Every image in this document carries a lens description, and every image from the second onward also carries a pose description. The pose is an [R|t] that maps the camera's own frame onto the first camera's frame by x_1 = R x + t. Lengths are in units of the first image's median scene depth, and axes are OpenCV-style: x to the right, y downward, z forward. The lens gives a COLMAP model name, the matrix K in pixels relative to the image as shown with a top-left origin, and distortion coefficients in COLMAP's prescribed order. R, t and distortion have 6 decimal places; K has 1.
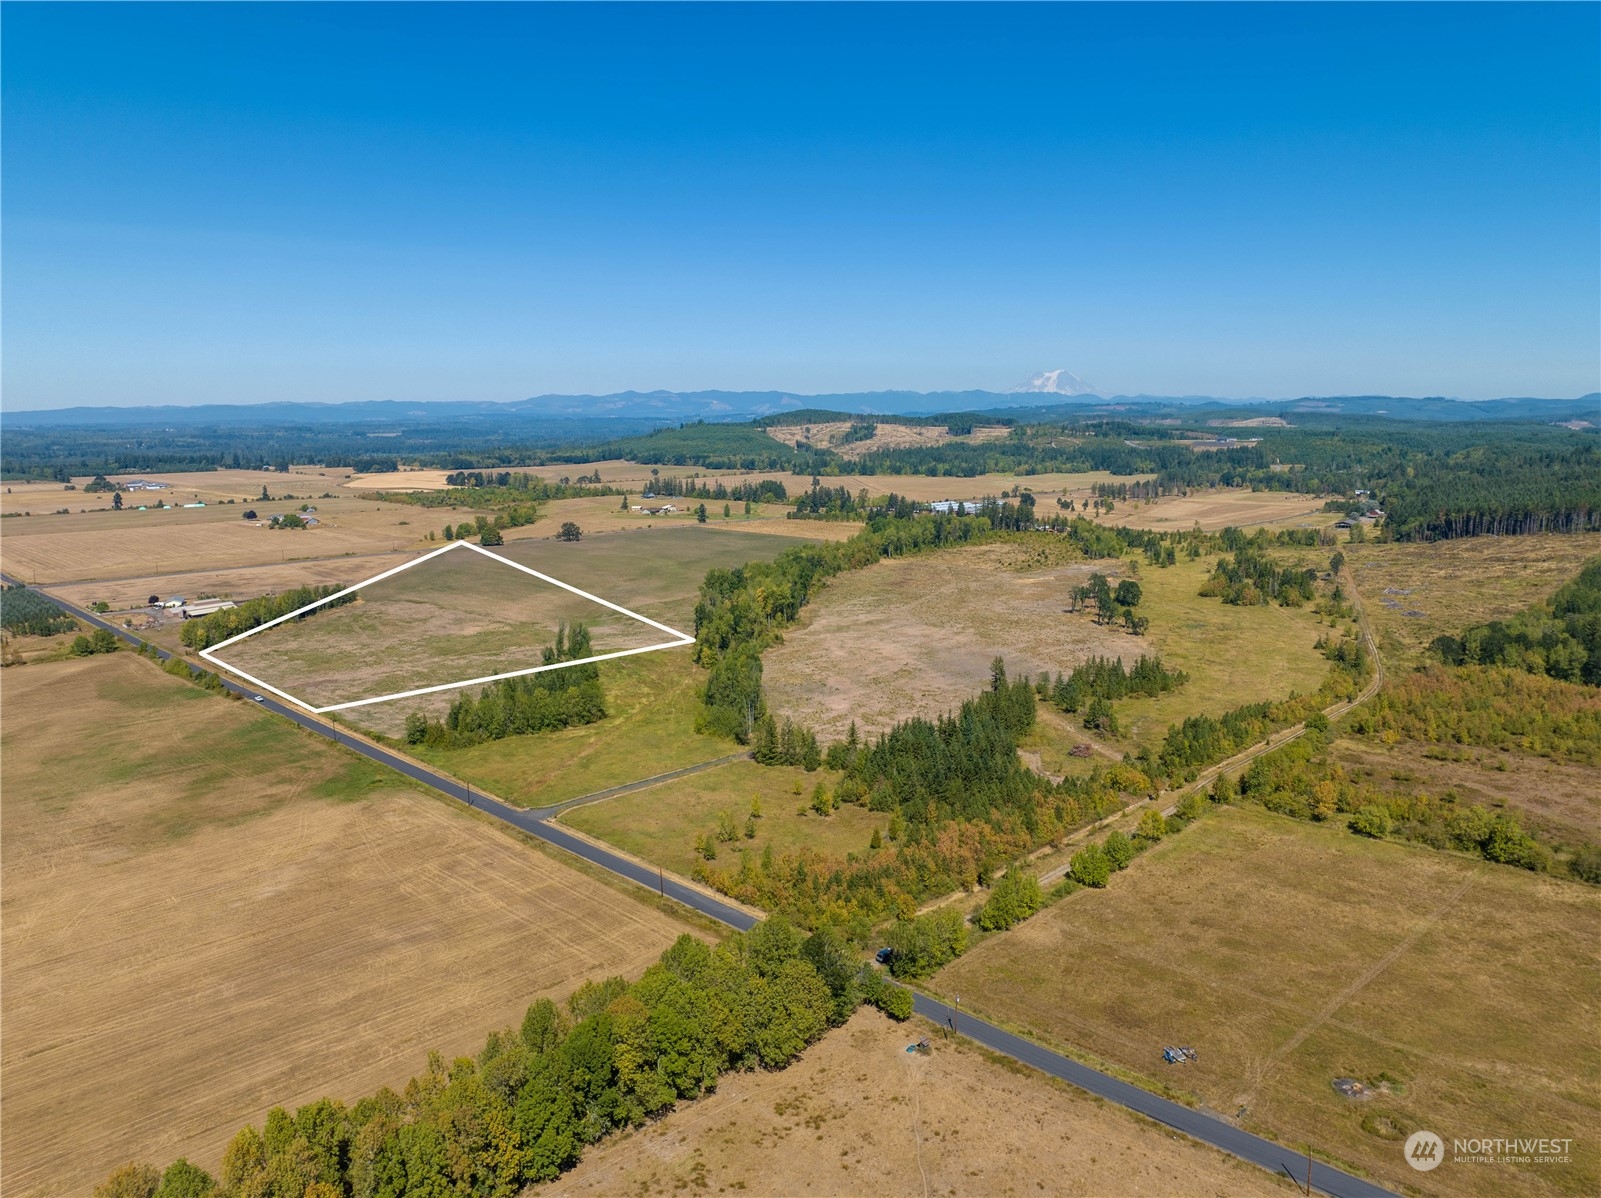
lens RADIAL K [[1140.6, 0, 802.5], [0, 1140.6, 599.6], [0, 0, 1]] dist [-0.048656, 0.013639]
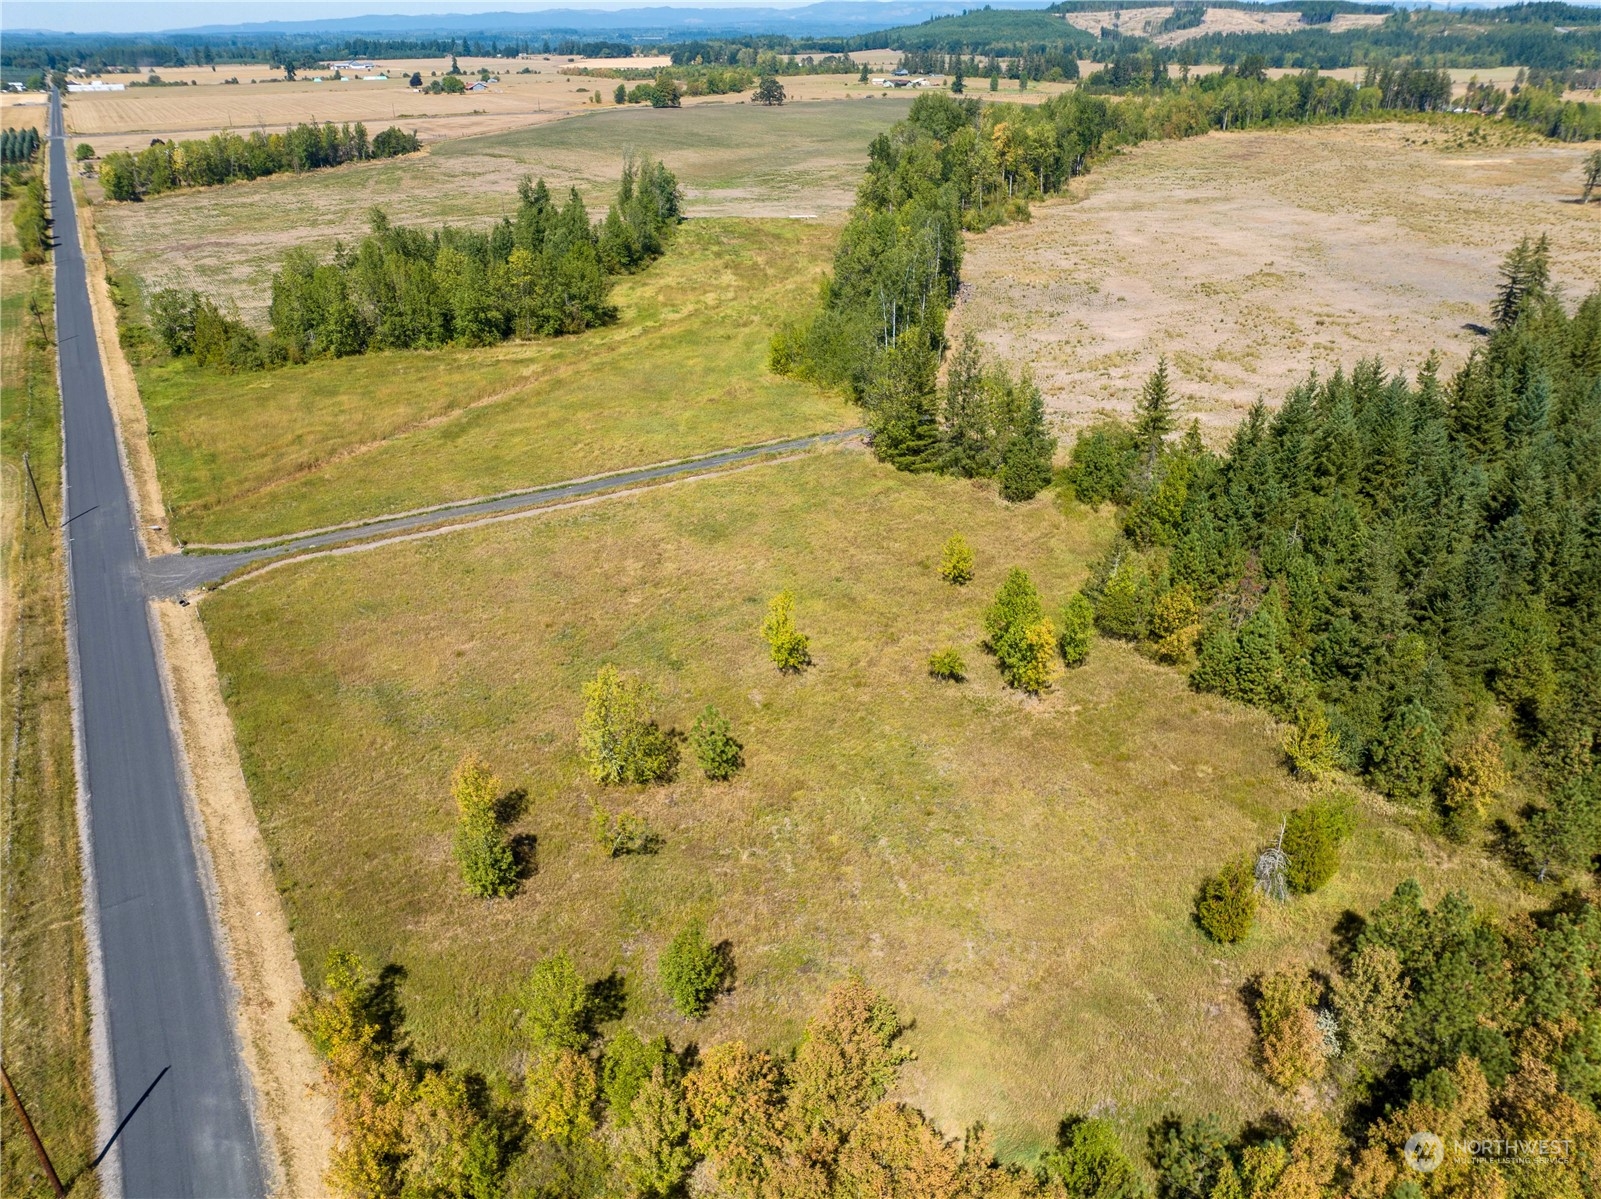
lens RADIAL K [[1124.3, 0, 800.5], [0, 1124.3, 598.1], [0, 0, 1]] dist [-0.047920, 0.015314]
pose [[0.969811, 0.111815, -0.216713, 0.012544], [-0.040438, 0.950118, 0.309259, 0.047058], [0.240483, -0.291159, 0.925956, 0.407289]]
